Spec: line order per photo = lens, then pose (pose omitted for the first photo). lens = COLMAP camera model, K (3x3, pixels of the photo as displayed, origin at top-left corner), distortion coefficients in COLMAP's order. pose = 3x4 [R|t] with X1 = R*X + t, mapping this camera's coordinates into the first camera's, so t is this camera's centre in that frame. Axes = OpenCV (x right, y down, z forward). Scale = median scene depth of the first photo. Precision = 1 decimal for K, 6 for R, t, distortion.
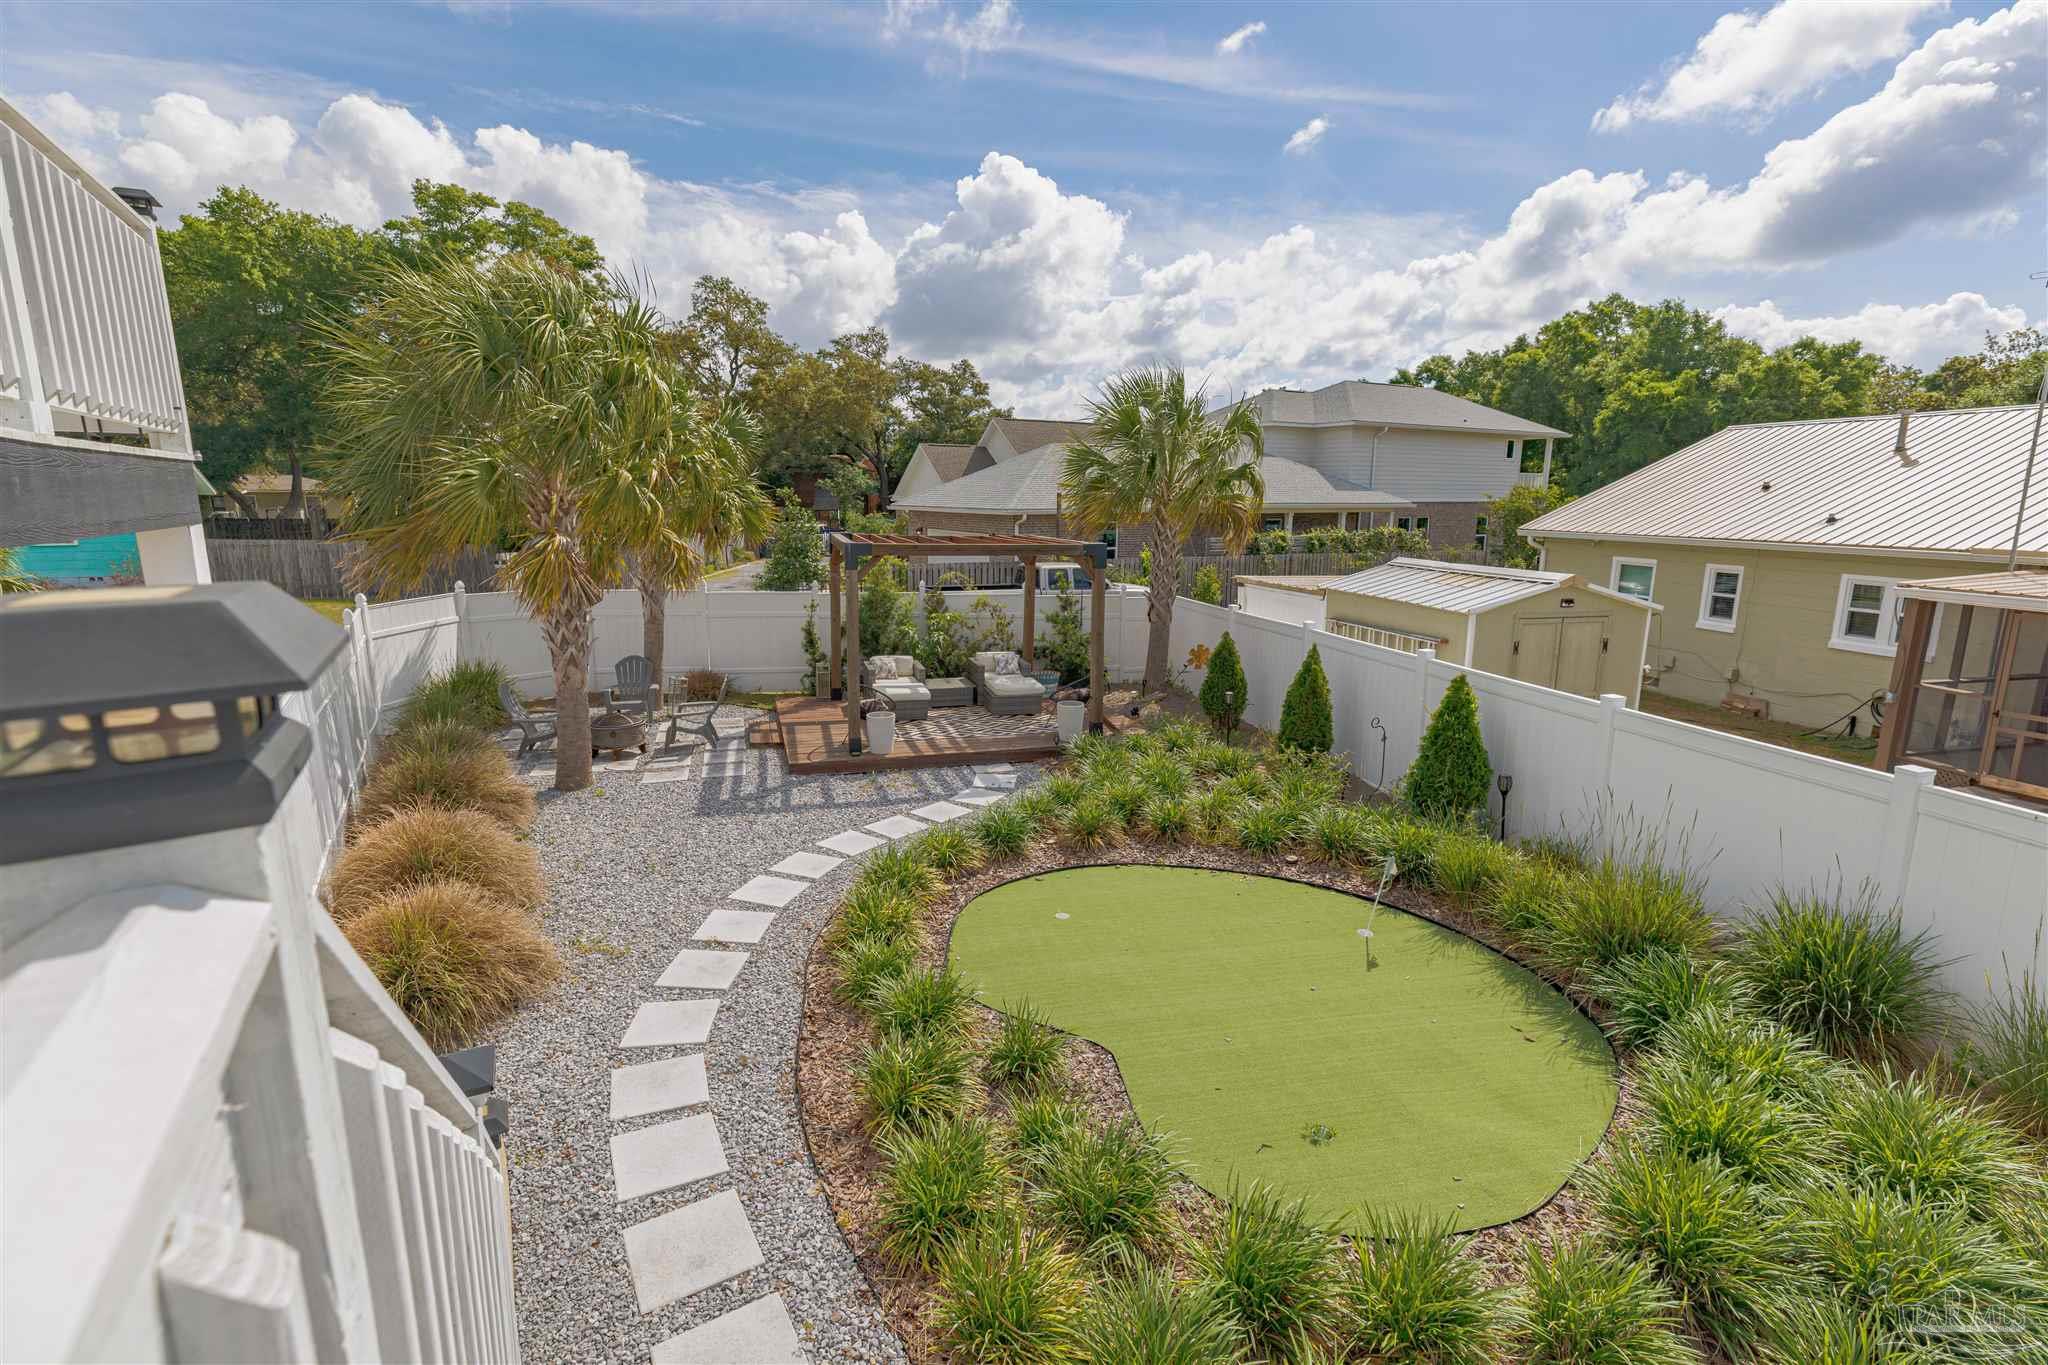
lens RADIAL K [[914.8, 0, 1028.7], [0, 914.8, 674.0], [0, 0, 1]] dist [0.000816, -0.000079]
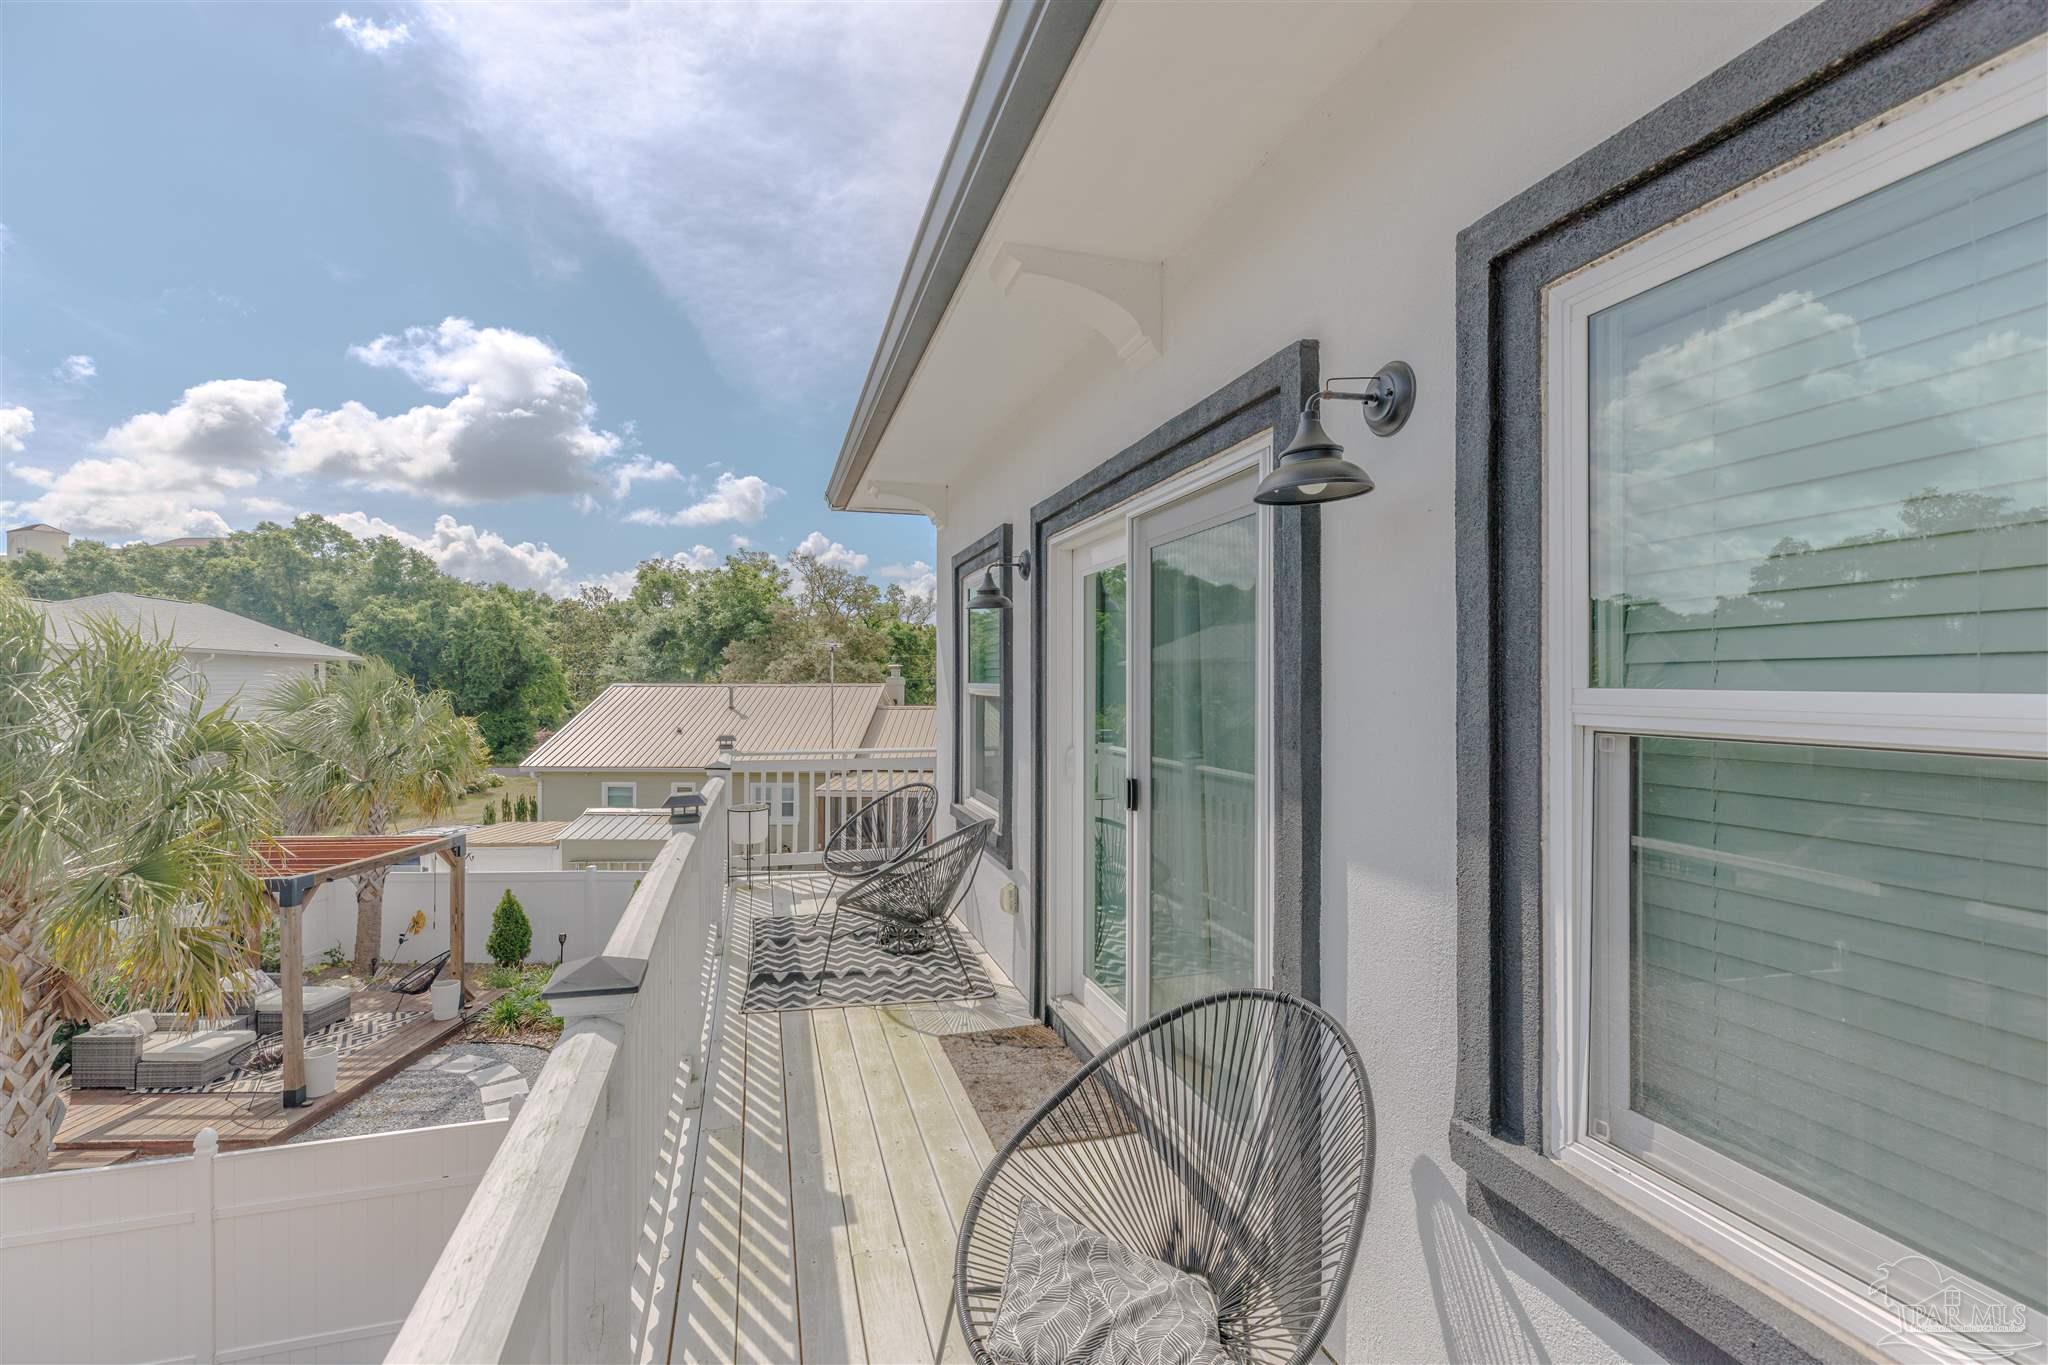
lens RADIAL K [[914.8, 0, 1023.1], [0, 914.8, 684.5], [0, 0, 1]] dist [0.000816, -0.000079]
pose [[0.266074, -0.004525, 0.963942, -0.195628], [0.185901, 0.981458, -0.046706, -0.033043], [-0.945857, 0.191625, 0.261982, -0.000616]]
